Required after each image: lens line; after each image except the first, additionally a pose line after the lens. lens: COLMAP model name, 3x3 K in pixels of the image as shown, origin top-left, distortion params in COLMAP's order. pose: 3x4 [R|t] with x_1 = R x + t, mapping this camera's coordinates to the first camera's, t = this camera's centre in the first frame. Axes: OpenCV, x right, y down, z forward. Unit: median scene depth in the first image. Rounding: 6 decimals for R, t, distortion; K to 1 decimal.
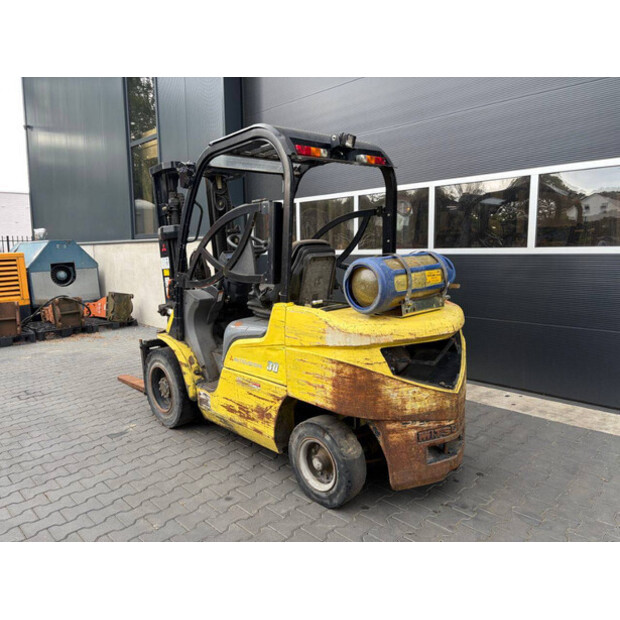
lens RADIAL K [[473.8, 0, 306.6], [0, 473.8, 304.1], [0, 0, 1]] dist [0.033530, -0.031089]
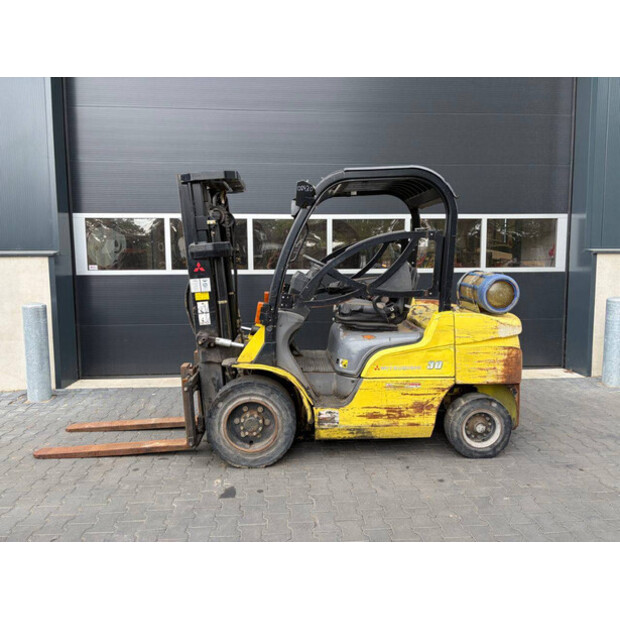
lens RADIAL K [[473.8, 0, 307.2], [0, 473.8, 312.6], [0, 0, 1]] dist [0.033530, -0.031089]
pose [[0.652780, -0.067503, 0.754534, -1.097629], [0.089657, 0.995906, 0.011531, -0.041204], [-0.752223, 0.060122, 0.656160, 0.401263]]
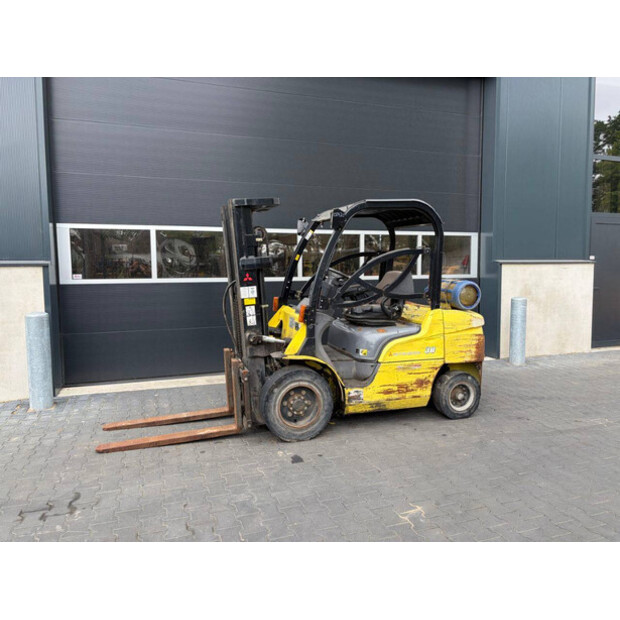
lens RADIAL K [[473.8, 0, 307.5], [0, 473.8, 311.2], [0, 0, 1]] dist [0.033530, -0.031089]
pose [[0.433340, -0.070003, 0.898508, -1.546898], [0.112042, 0.993429, 0.023361, -0.075544], [-0.894239, 0.090547, 0.438335, 0.600289]]
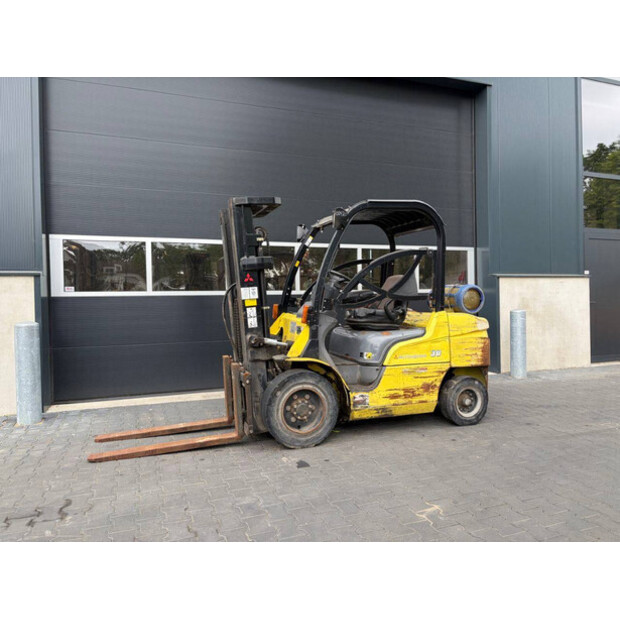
lens RADIAL K [[473.8, 0, 309.3], [0, 473.8, 315.3], [0, 0, 1]] dist [0.033530, -0.031089]
pose [[0.411835, -0.016726, 0.911105, -1.529280], [0.123604, 0.991616, -0.037667, 0.014562], [-0.902837, 0.128129, 0.410450, 0.658356]]
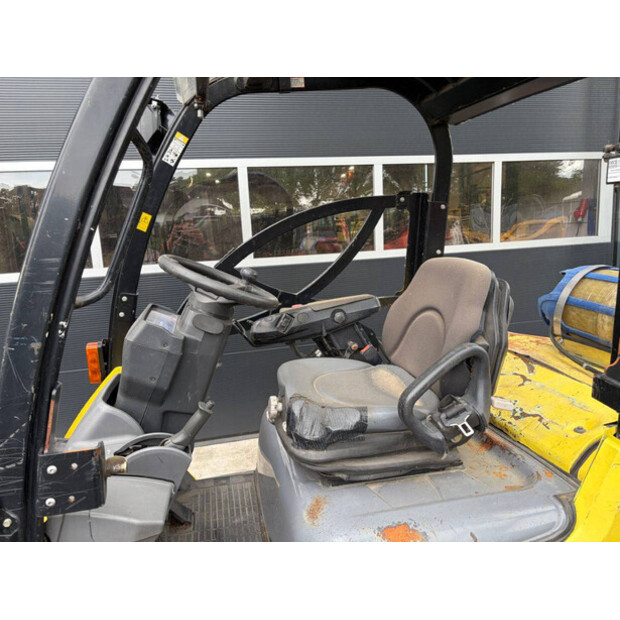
lens RADIAL K [[473.8, 0, 306.8], [0, 473.8, 308.3], [0, 0, 1]] dist [0.033530, -0.031089]
pose [[0.514239, -0.154463, 0.843623, -0.437659], [0.145973, 0.985059, 0.091380, -0.153413], [-0.845133, 0.076155, 0.529103, 0.907777]]
